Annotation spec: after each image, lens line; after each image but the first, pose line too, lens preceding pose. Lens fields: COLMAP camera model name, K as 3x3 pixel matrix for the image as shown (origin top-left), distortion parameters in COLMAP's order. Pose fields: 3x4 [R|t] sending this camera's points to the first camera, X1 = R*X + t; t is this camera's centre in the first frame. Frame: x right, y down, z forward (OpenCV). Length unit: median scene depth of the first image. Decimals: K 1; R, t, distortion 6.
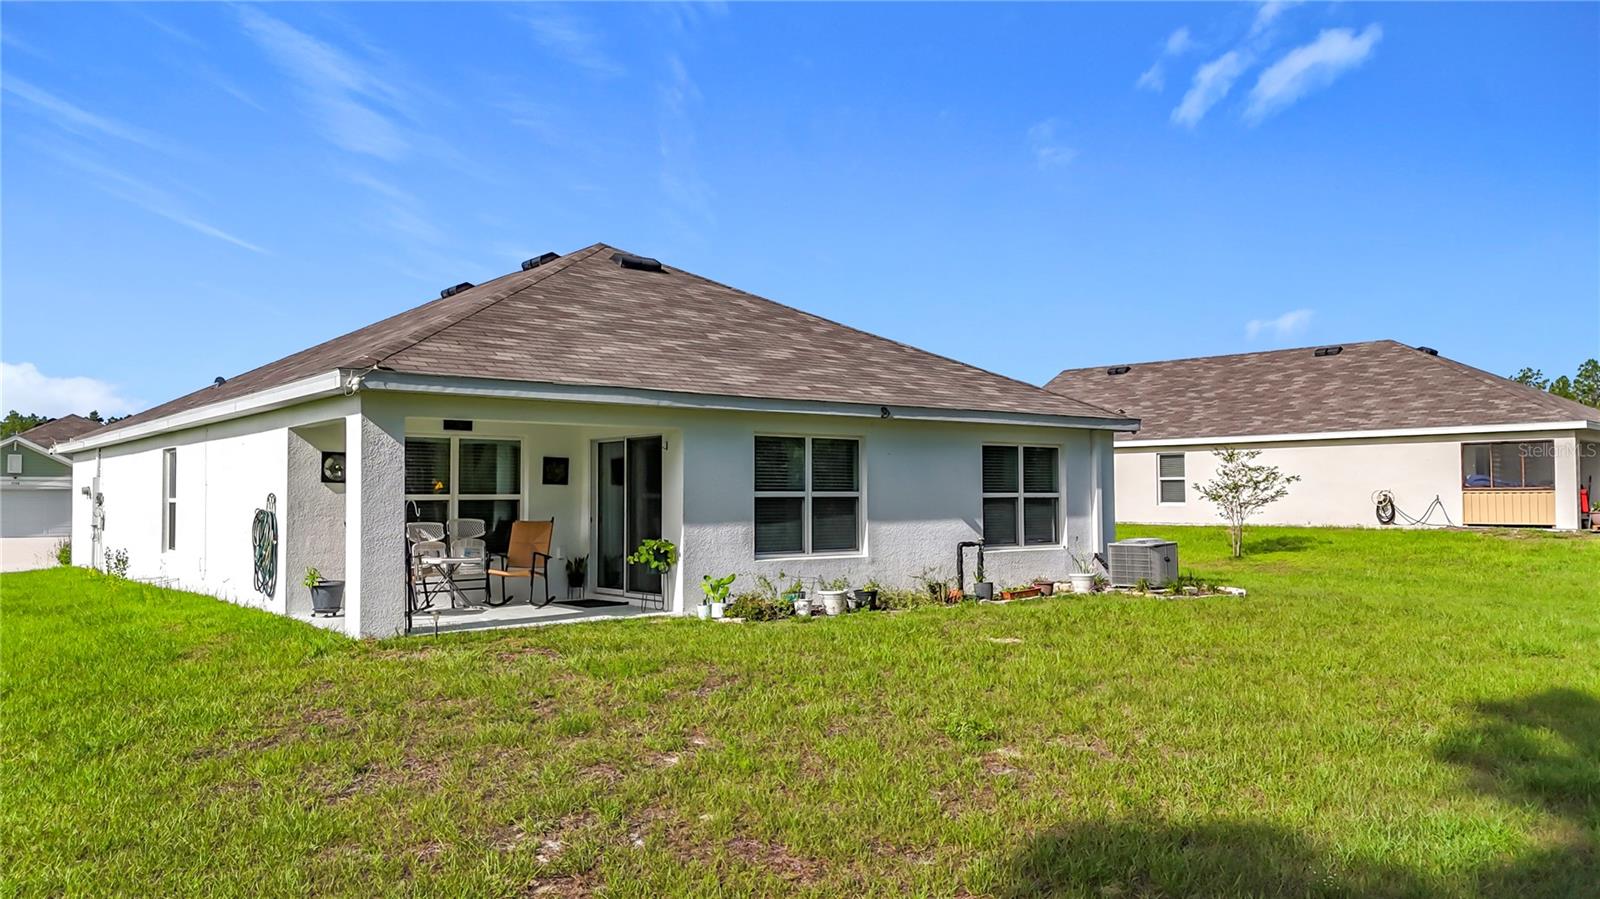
lens RADIAL K [[1228.8, 0, 798.3], [0, 1228.8, 482.6], [0, 0, 1]] dist [0.056837, -0.001551]
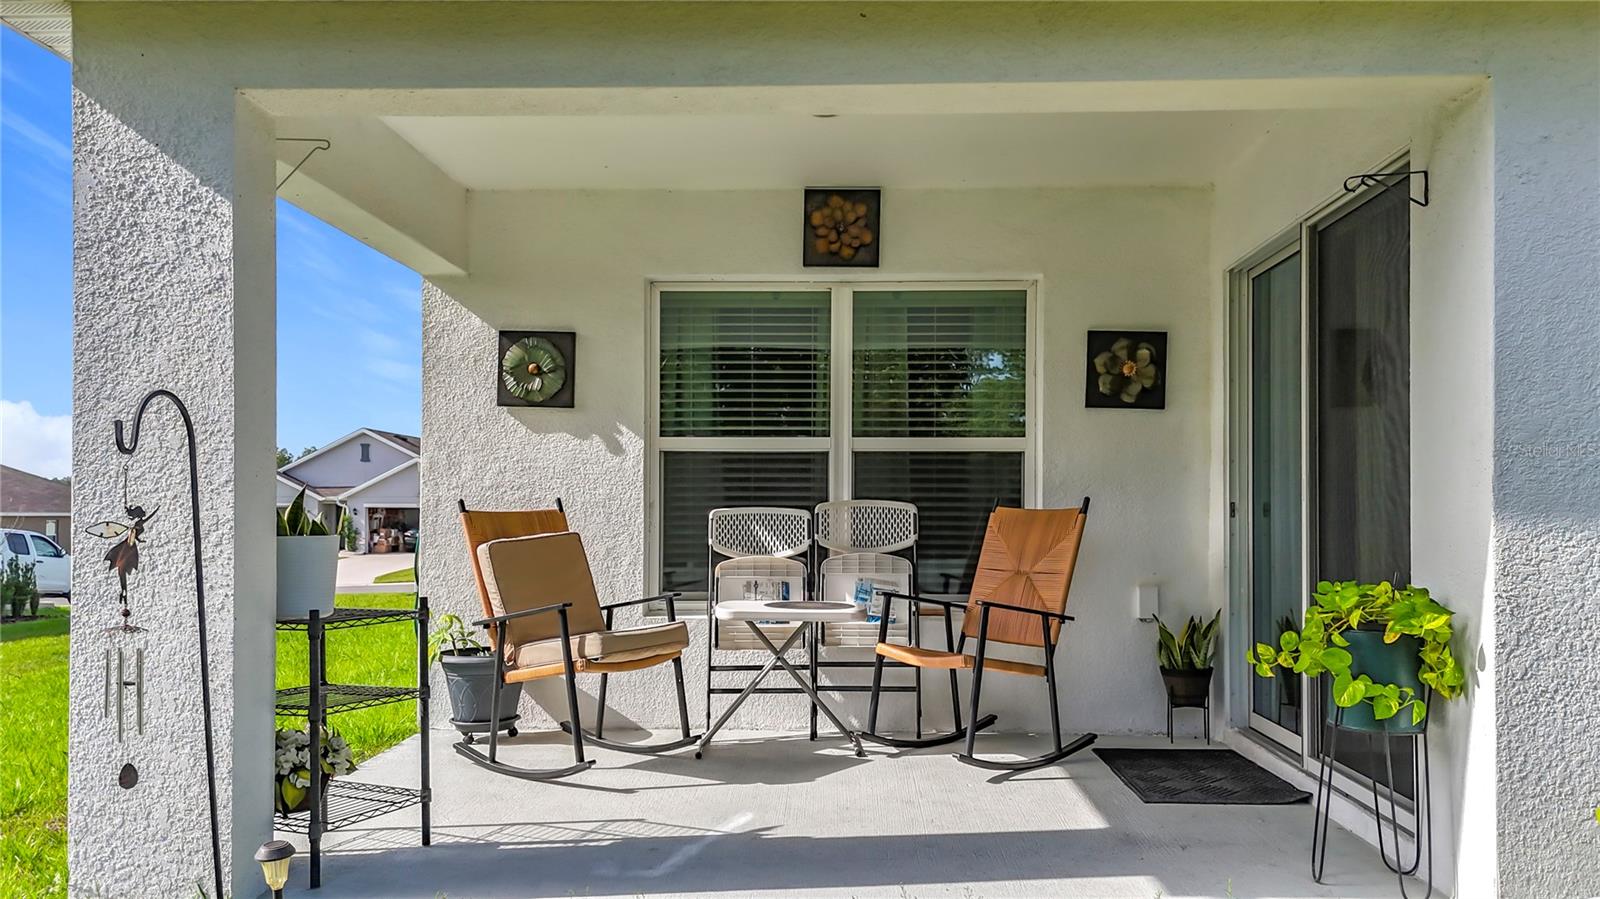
lens RADIAL K [[1228.8, 0, 798.3], [0, 1228.8, 482.6], [0, 0, 1]] dist [0.056837, -0.001551]
pose [[0.760896, -0.006218, -0.648844, -0.040110], [0.000496, 0.999959, -0.009001, 0.026469], [0.648874, 0.006527, 0.760868, 0.683120]]
